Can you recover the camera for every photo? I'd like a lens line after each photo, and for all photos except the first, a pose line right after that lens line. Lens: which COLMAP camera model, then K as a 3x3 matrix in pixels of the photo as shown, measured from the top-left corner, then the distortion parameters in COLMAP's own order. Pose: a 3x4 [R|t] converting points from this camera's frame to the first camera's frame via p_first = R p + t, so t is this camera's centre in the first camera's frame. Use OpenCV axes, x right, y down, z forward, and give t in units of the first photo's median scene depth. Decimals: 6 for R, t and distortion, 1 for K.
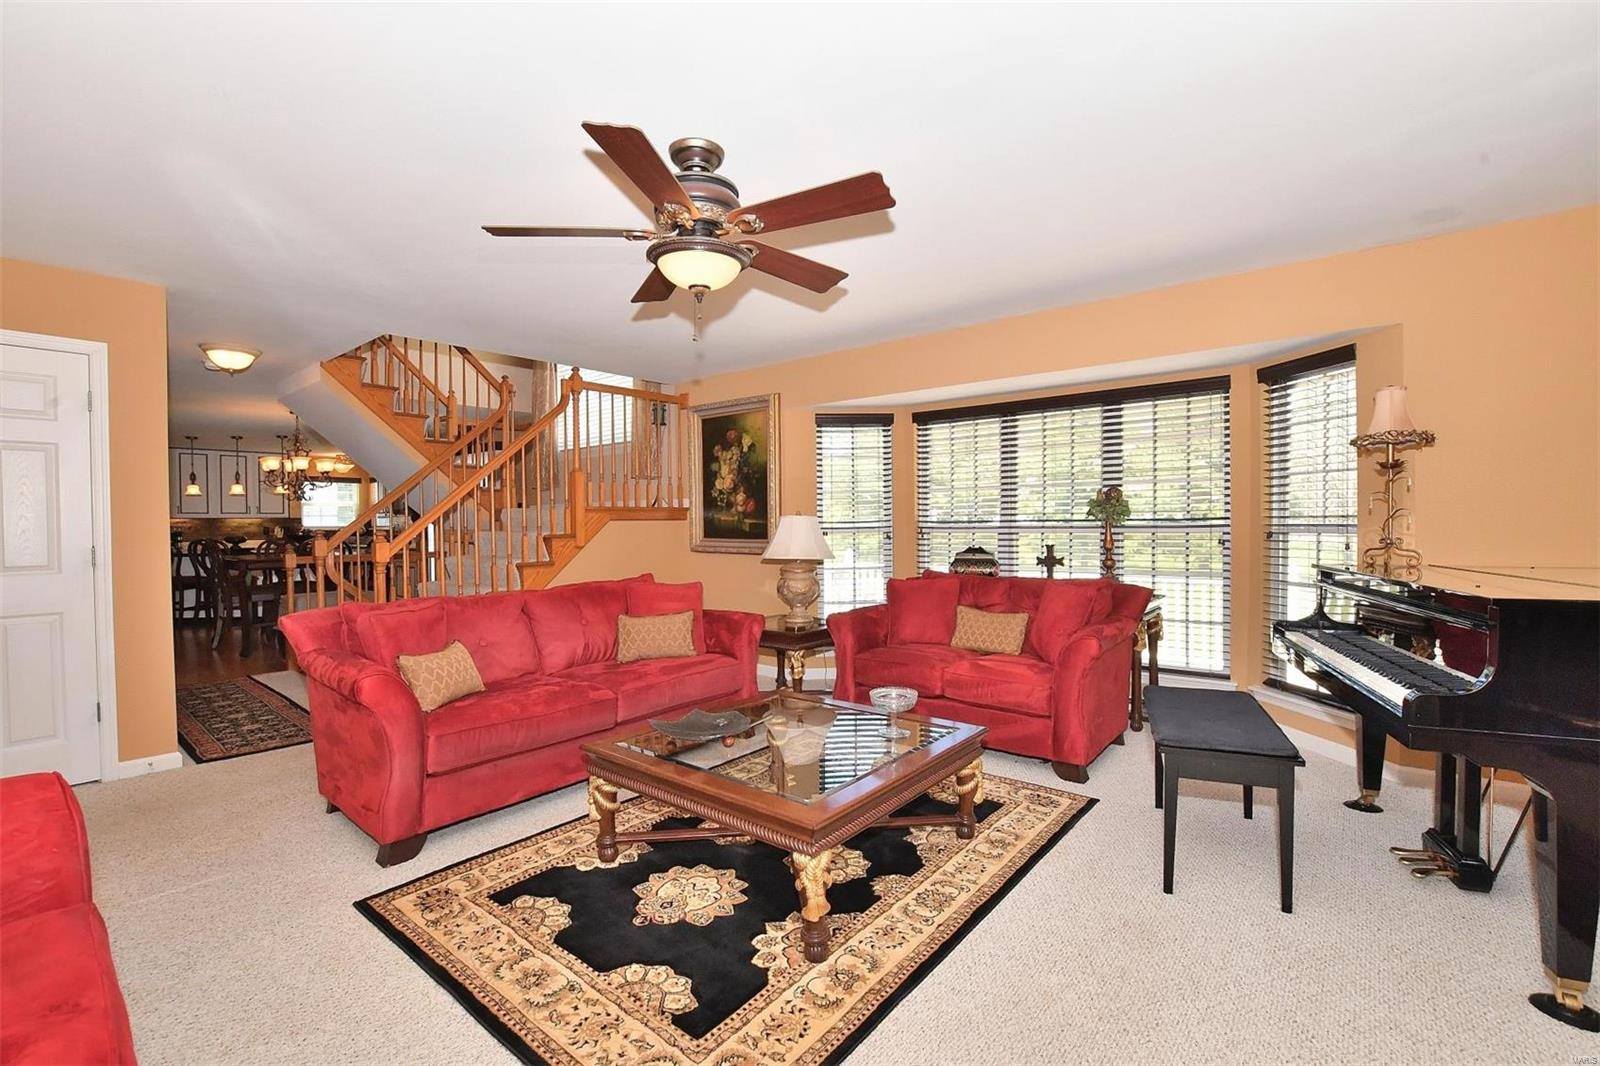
lens RADIAL K [[708.7, 0, 800.0], [0, 708.7, 533.0], [0, 0, 1]] dist [-0.016604, 0.000881]
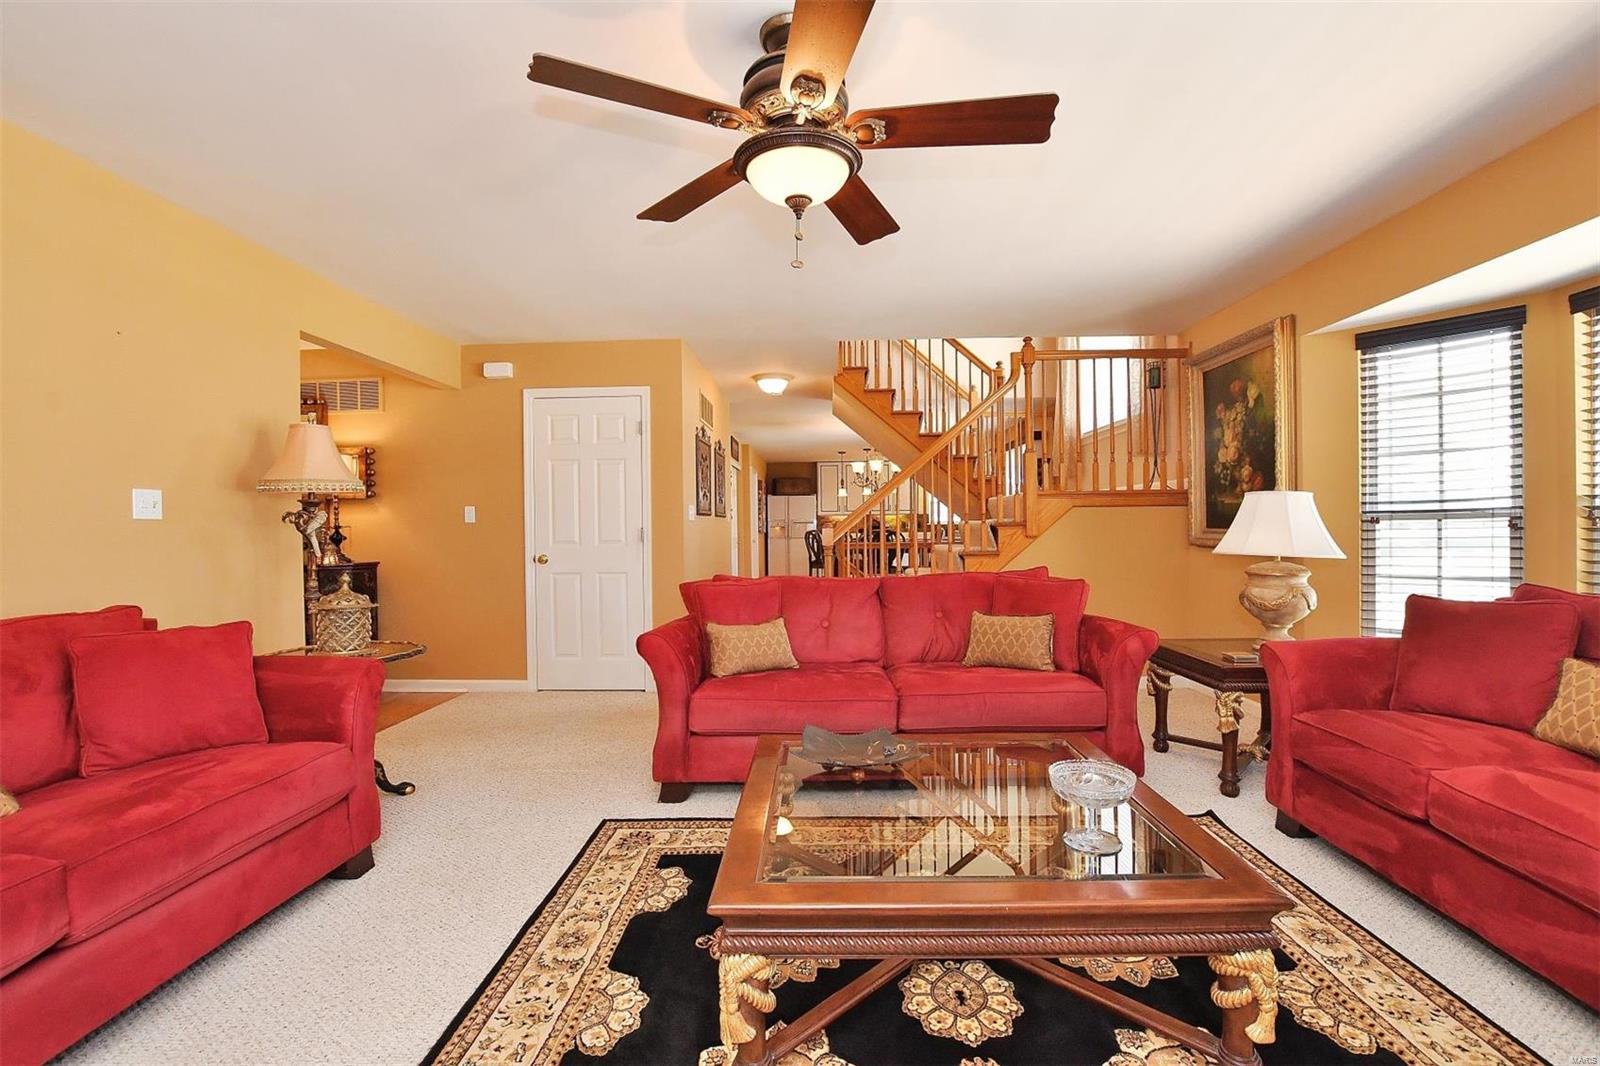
lens RADIAL K [[708.7, 0, 800.0], [0, 708.7, 533.0], [0, 0, 1]] dist [-0.016604, 0.000881]
pose [[0.616099, 0.008042, -0.787628, 0.215874], [-0.007377, 0.999963, 0.004439, 0.013212], [0.787634, 0.003076, 0.616136, 0.218696]]
